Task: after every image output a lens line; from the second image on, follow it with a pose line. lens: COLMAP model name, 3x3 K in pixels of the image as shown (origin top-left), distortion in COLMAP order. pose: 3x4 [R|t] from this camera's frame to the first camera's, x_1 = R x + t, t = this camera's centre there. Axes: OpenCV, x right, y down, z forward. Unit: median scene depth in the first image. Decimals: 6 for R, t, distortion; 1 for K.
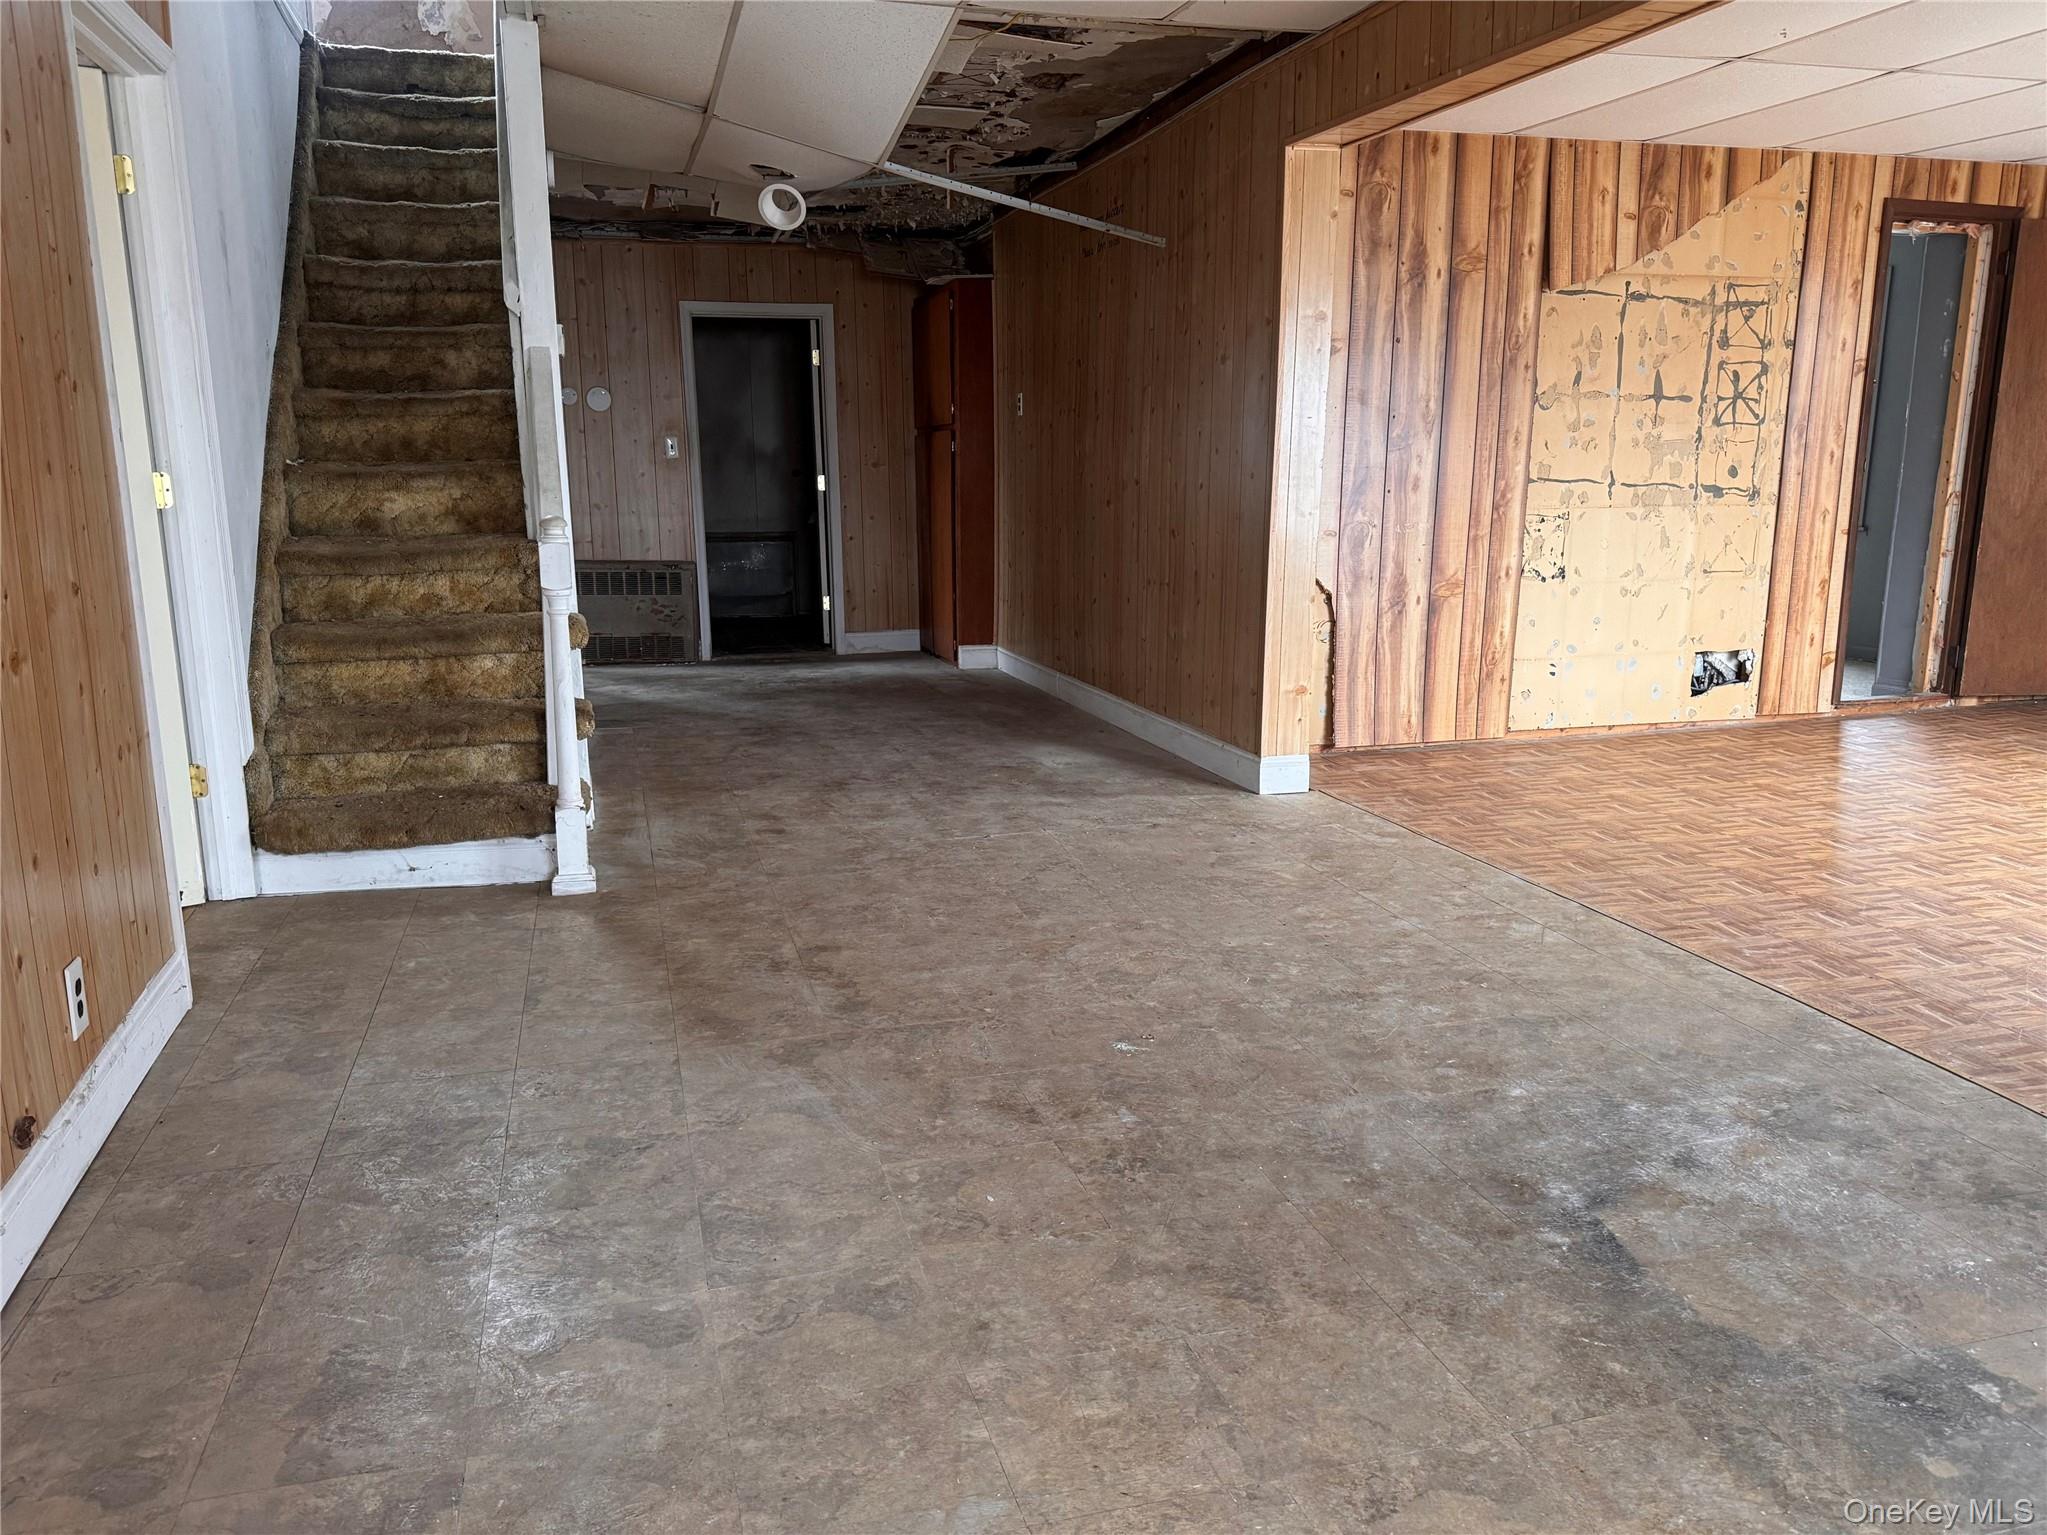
lens RADIAL K [[1449.3, 0, 1028.3], [0, 1449.3, 780.6], [0, 0, 1]] dist [-0.011268, 0.000769]
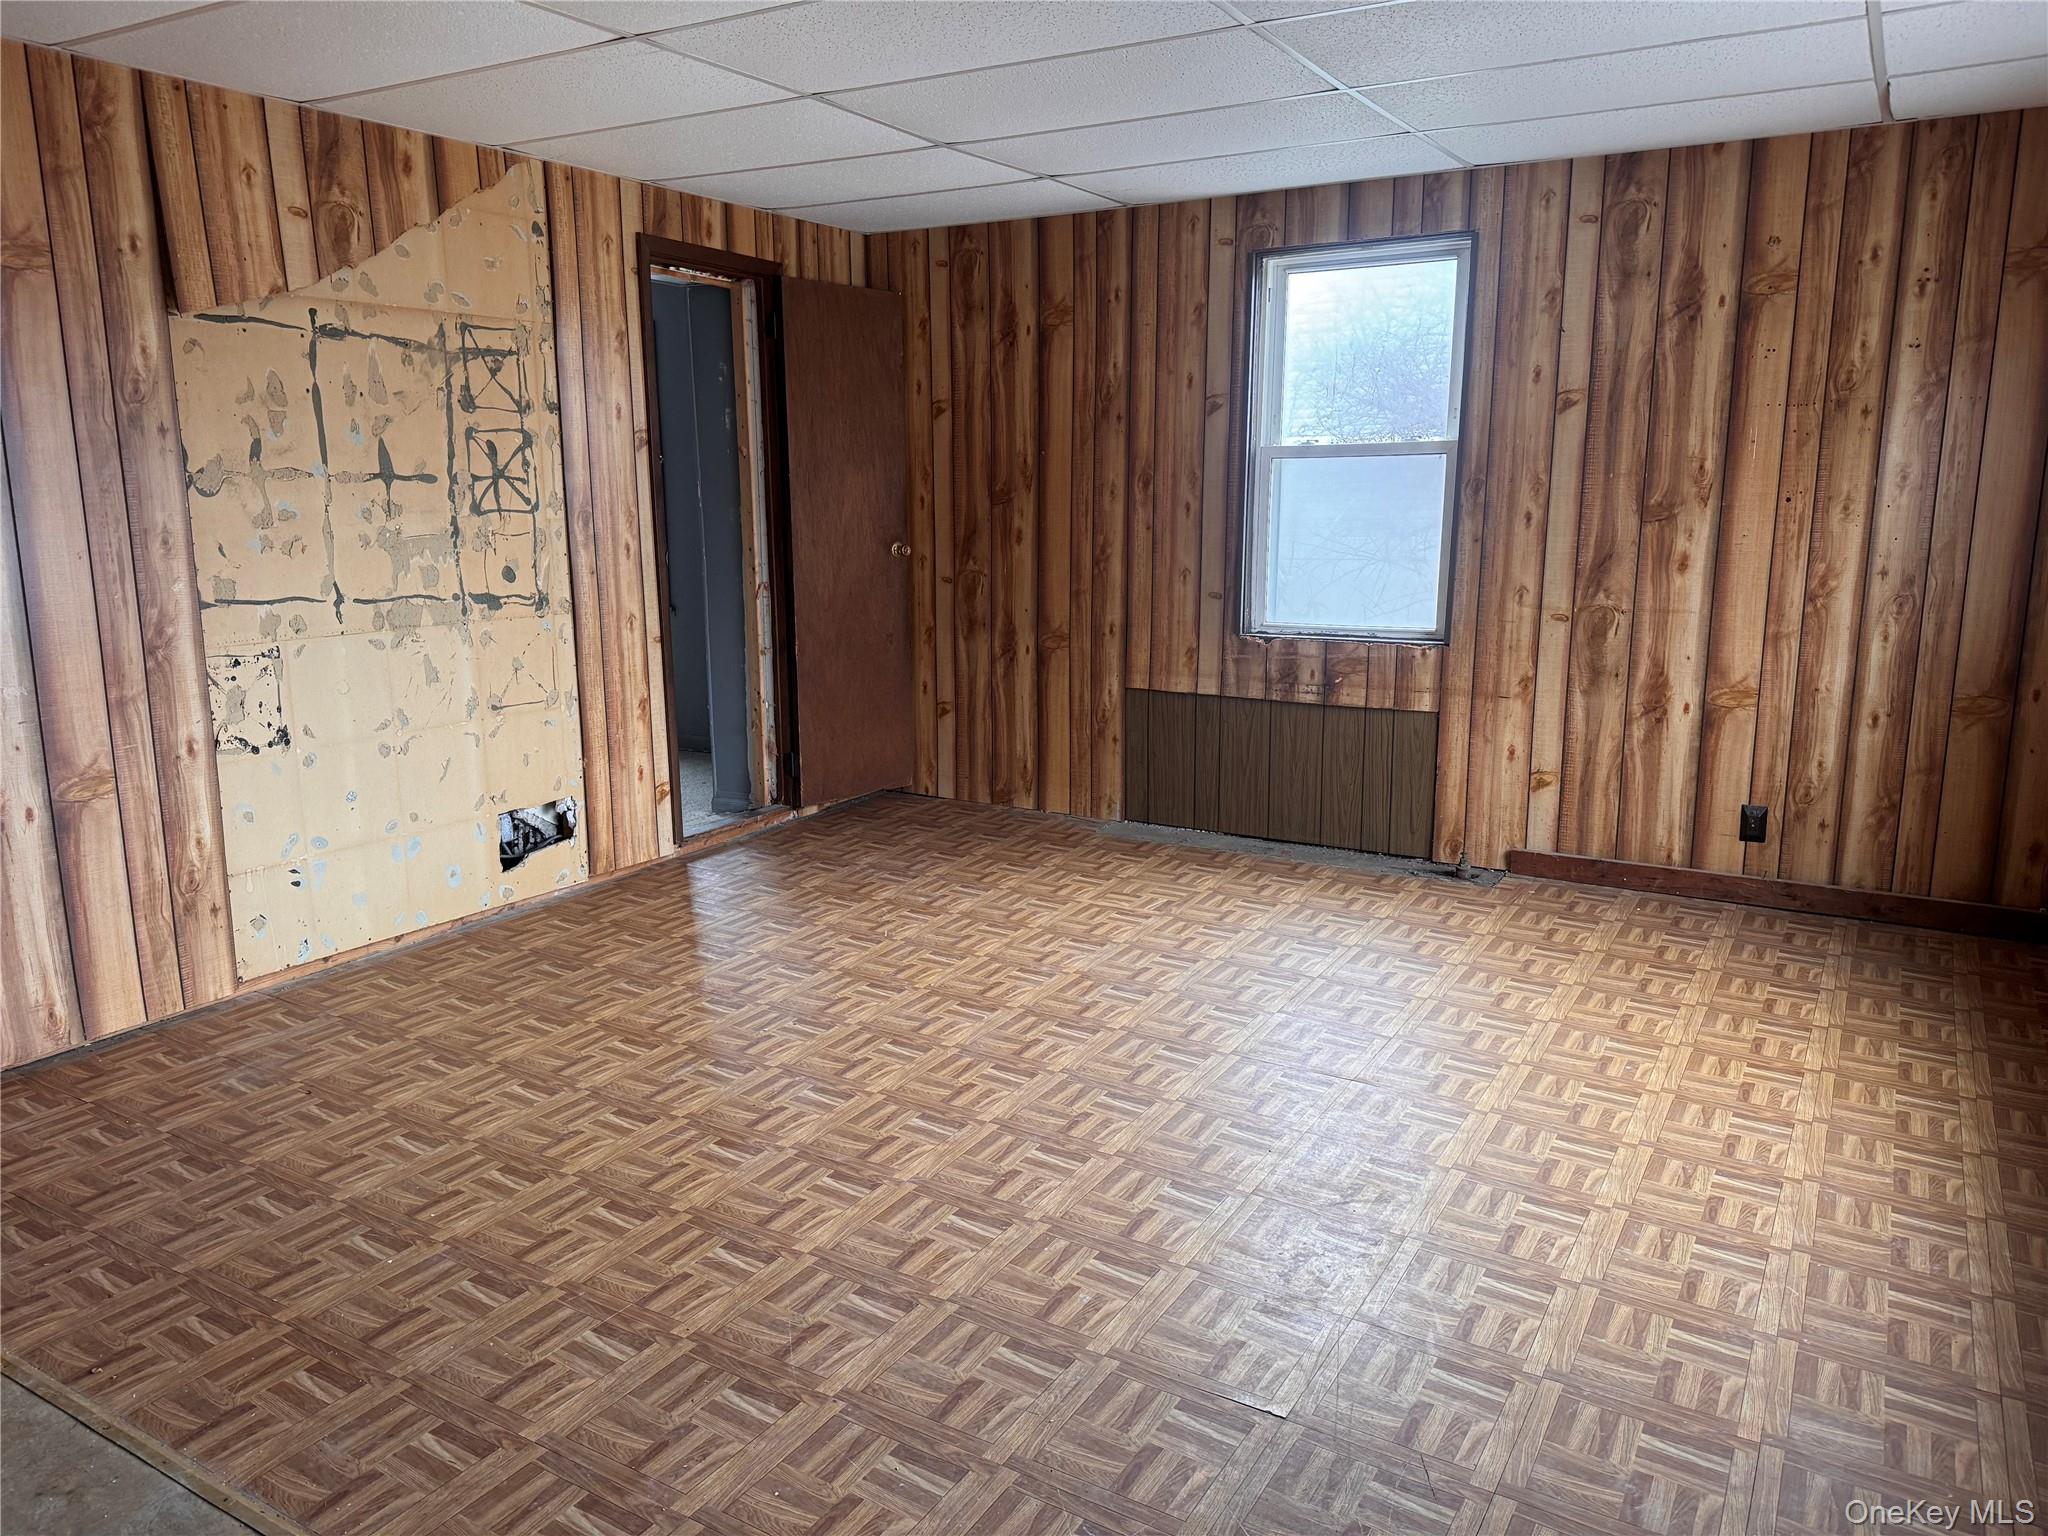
lens RADIAL K [[1450.0, 0, 1038.9], [0, 1450.0, 773.0], [0, 0, 1]] dist [-0.011268, 0.000769]
pose [[0.718255, -0.131258, 0.683287, 0.162189], [0.152186, 0.987903, 0.029799, -0.094587], [-0.678932, 0.082584, 0.729542, 0.280076]]
